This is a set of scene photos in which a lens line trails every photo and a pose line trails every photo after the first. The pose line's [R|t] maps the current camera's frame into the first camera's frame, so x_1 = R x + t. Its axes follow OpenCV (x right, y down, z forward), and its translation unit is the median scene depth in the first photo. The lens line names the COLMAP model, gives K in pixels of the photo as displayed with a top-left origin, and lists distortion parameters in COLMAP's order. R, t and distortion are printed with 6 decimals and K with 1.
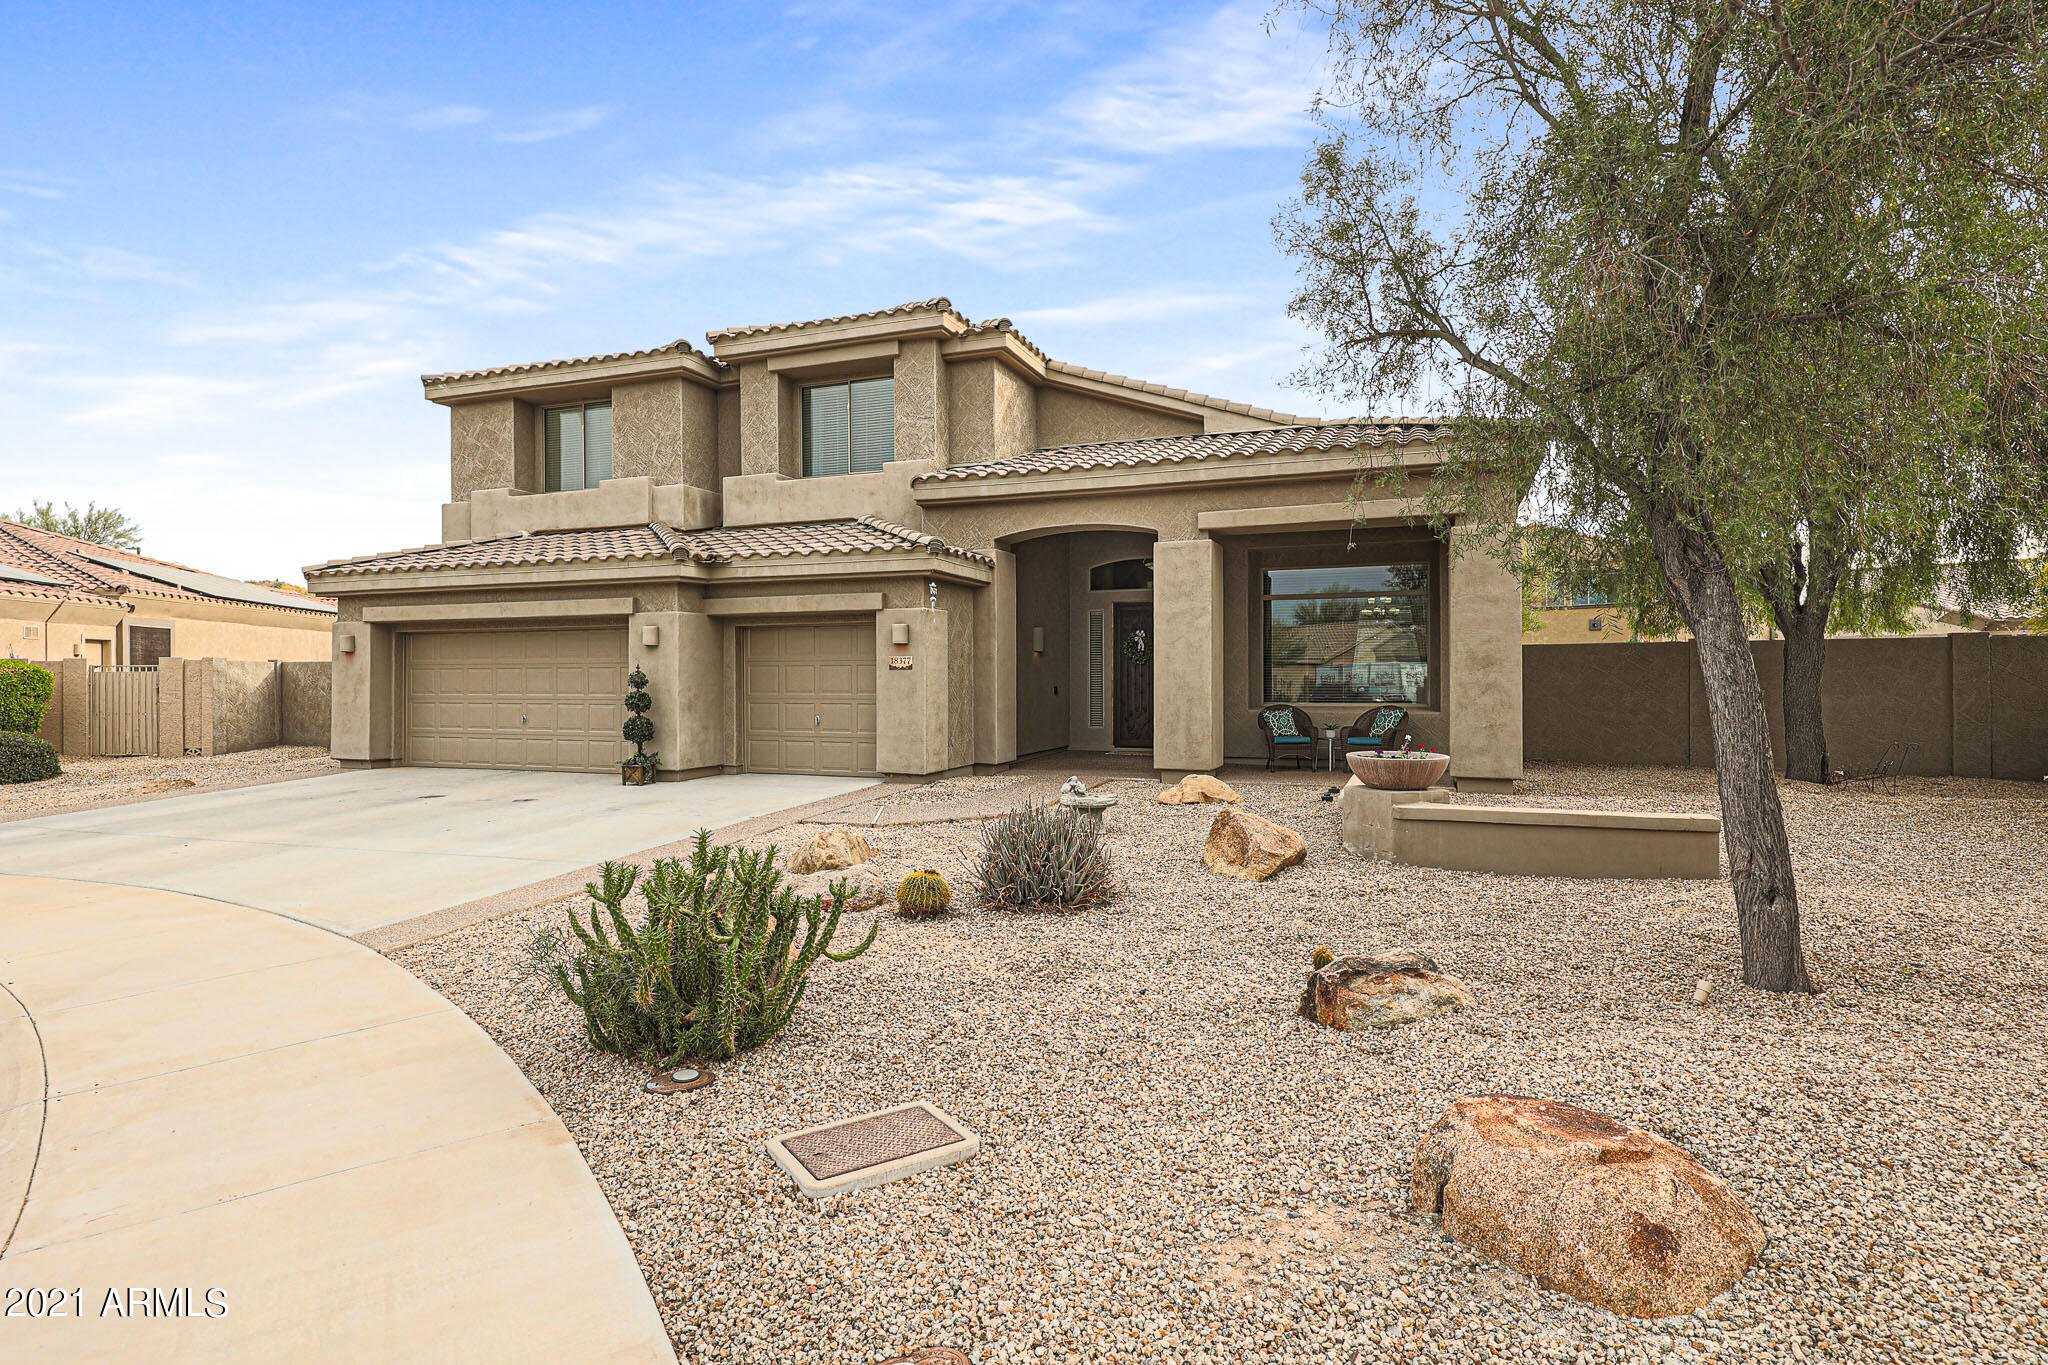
lens RADIAL K [[1057.8, 0, 1022.3], [0, 1057.8, 669.5], [0, 0, 1]] dist [0.013111, -0.000376]
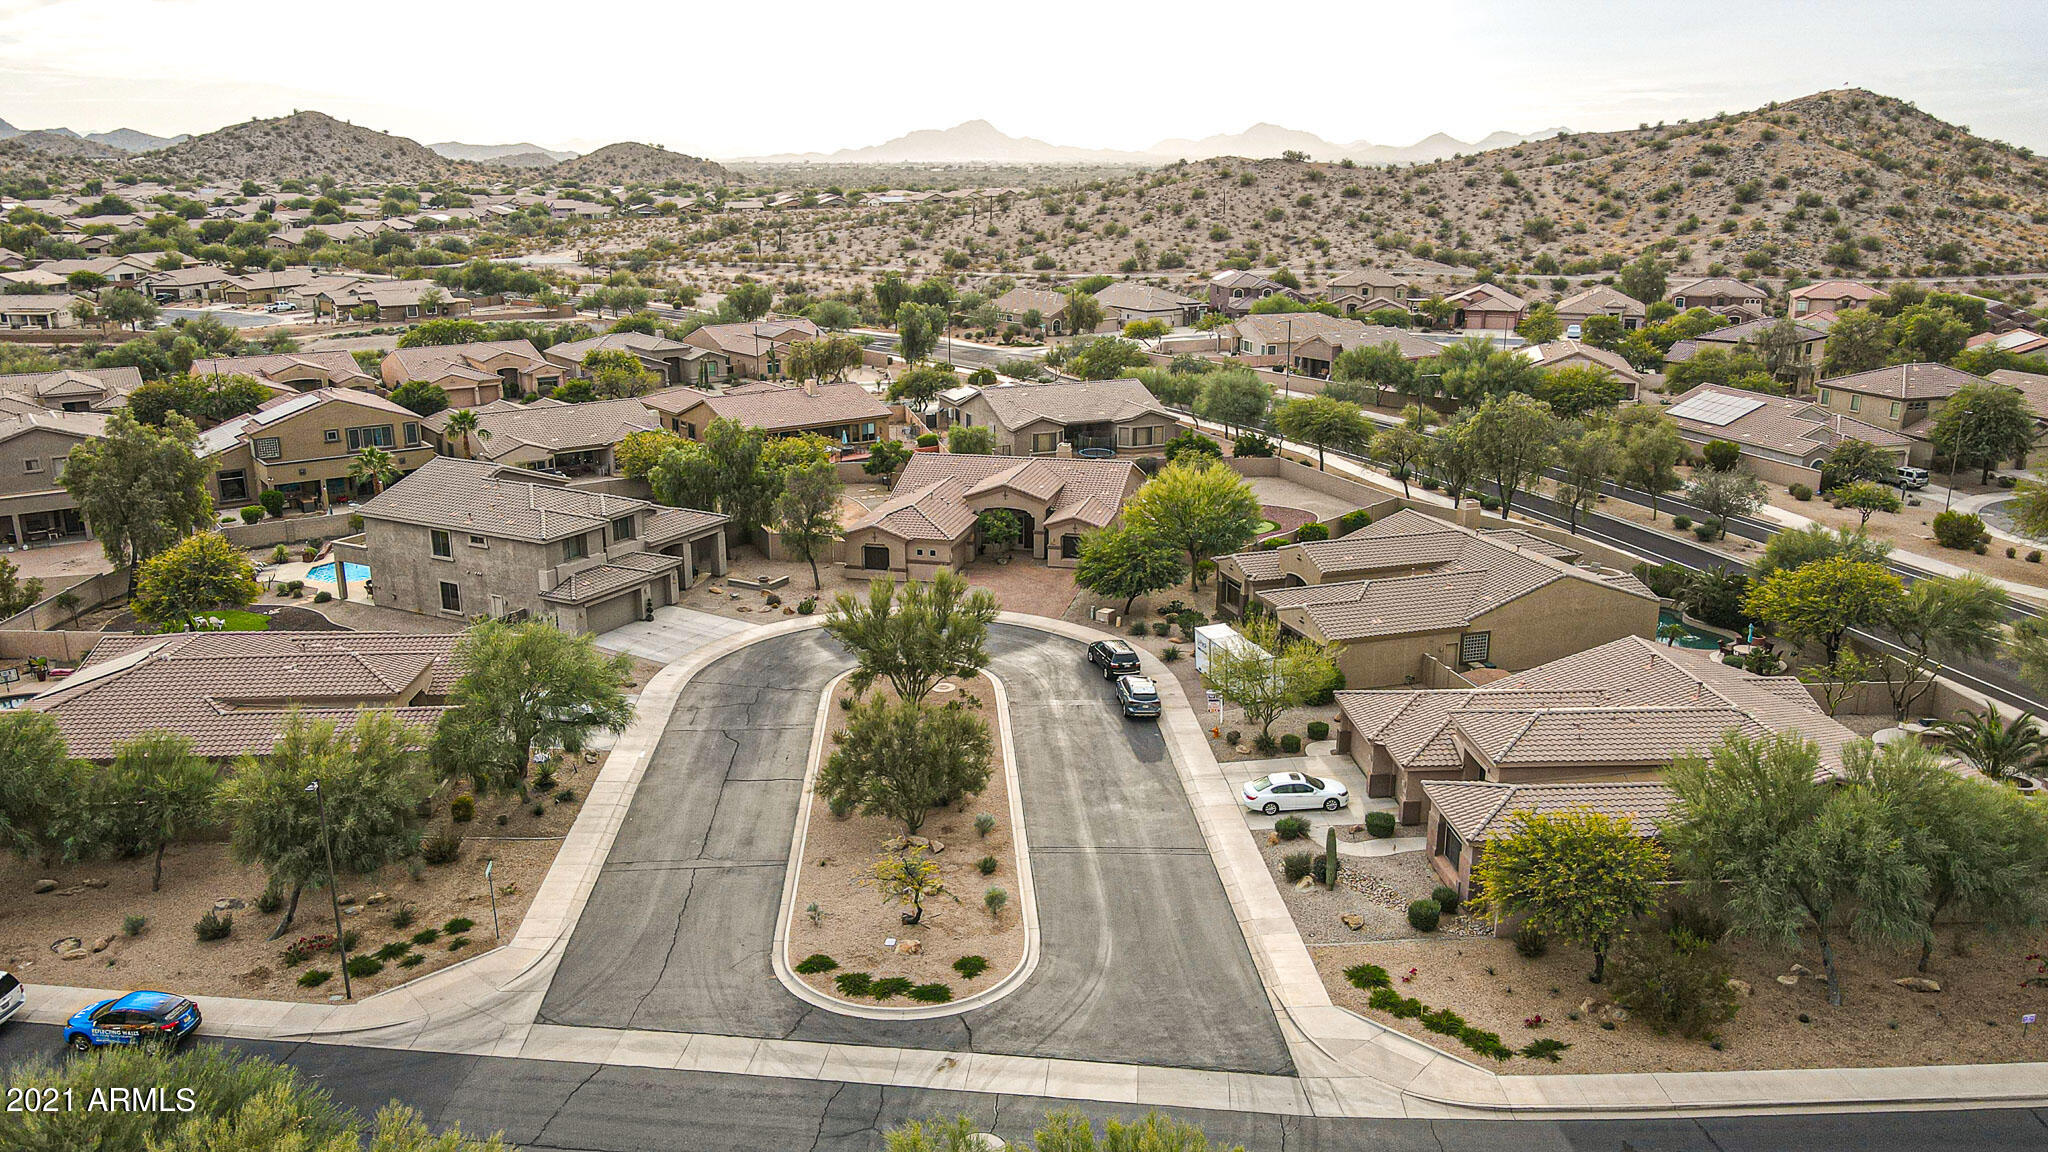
lens RADIAL K [[1507.7, 0, 999.5], [0, 1507.7, 577.6], [0, 0, 1]] dist [0.004477, 0.009413]
pose [[0.139240, -0.262093, 0.954945, -5.879490], [-0.000305, 0.964327, 0.264713, -1.680584], [-0.990259, -0.037150, 0.134193, -1.312373]]
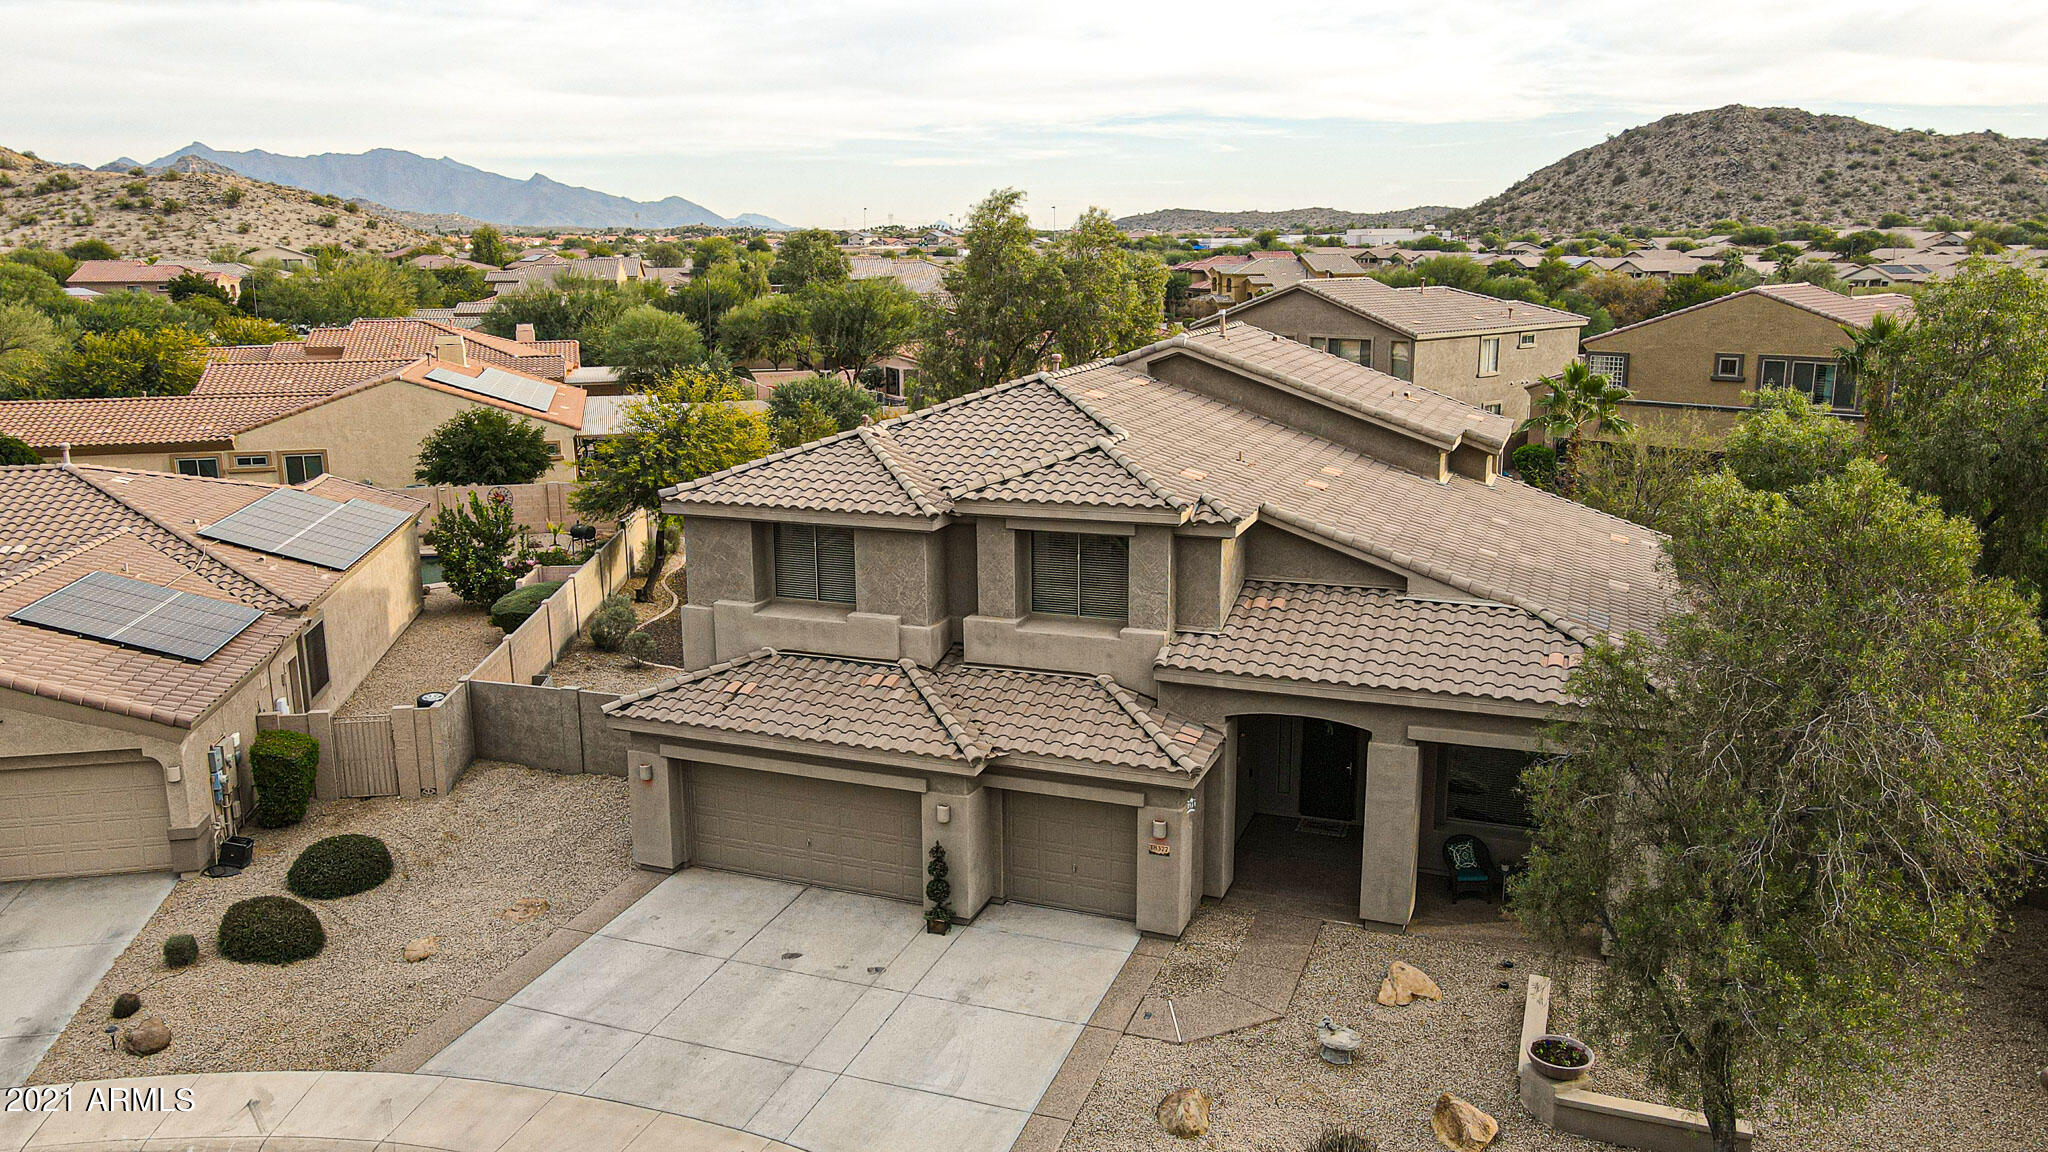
lens RADIAL K [[1504.4, 0, 995.9], [0, 1504.4, 578.0], [0, 0, 1]] dist [0.008095, -0.004064]
pose [[0.999841, -0.002025, -0.017718, -0.234270], [0.005886, 0.975334, 0.220657, -0.601605], [0.016834, -0.220726, 0.975191, -0.546671]]
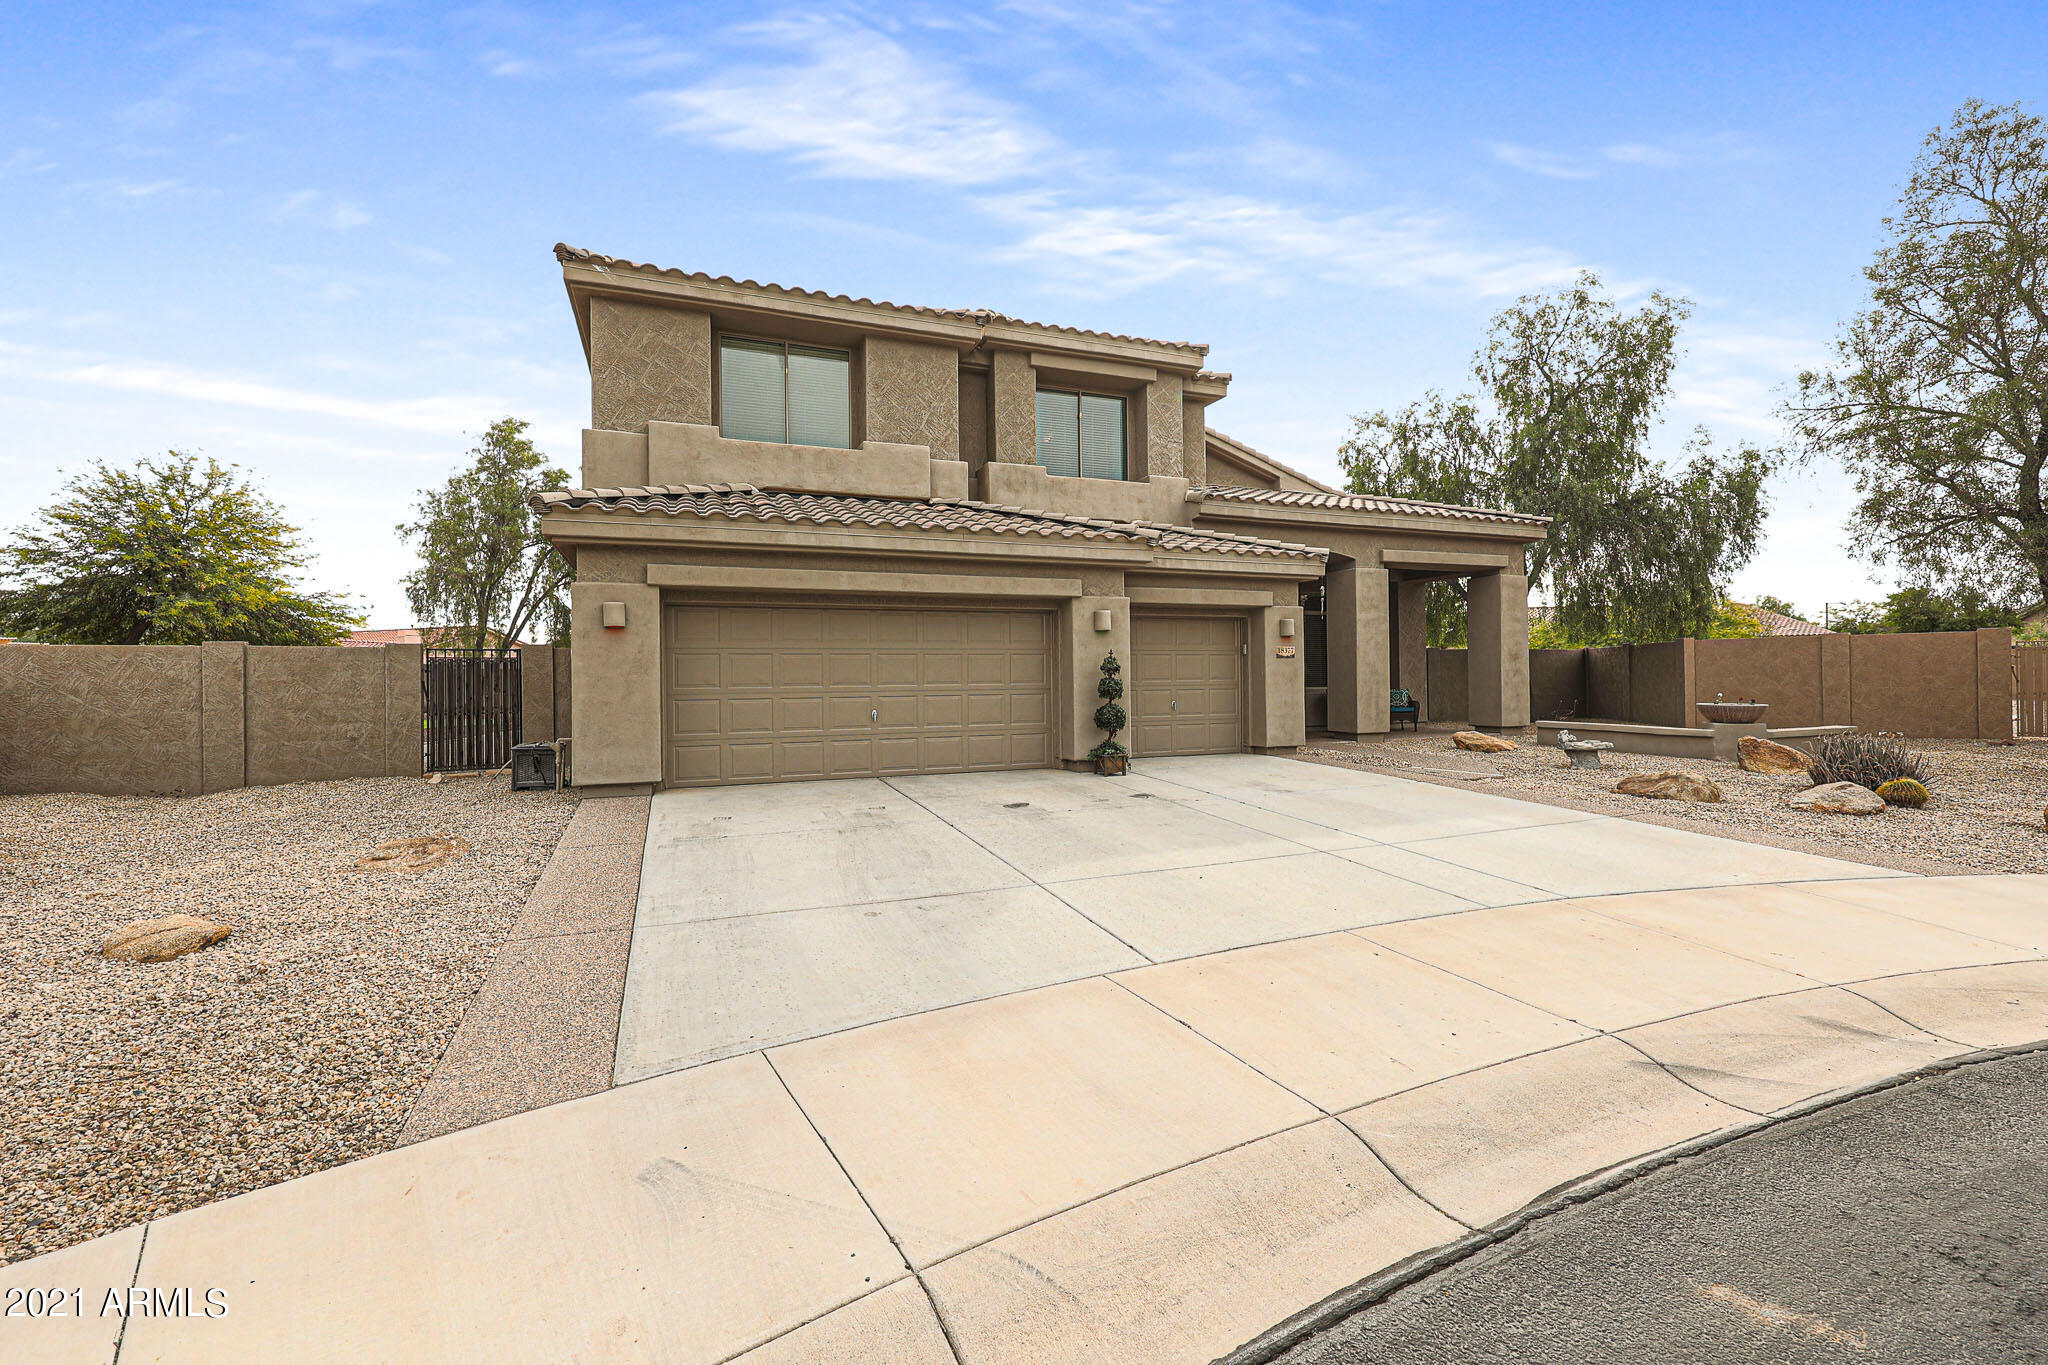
lens RADIAL K [[859.7, 0, 1024.2], [0, 859.7, 667.6], [0, 0, 1]] dist [-0.000481, -0.000264]
pose [[0.731563, 0.004568, 0.681759, -0.842082], [0.004938, 0.999916, -0.011999, 0.018018], [-0.681756, 0.012145, 0.731479, 0.428651]]
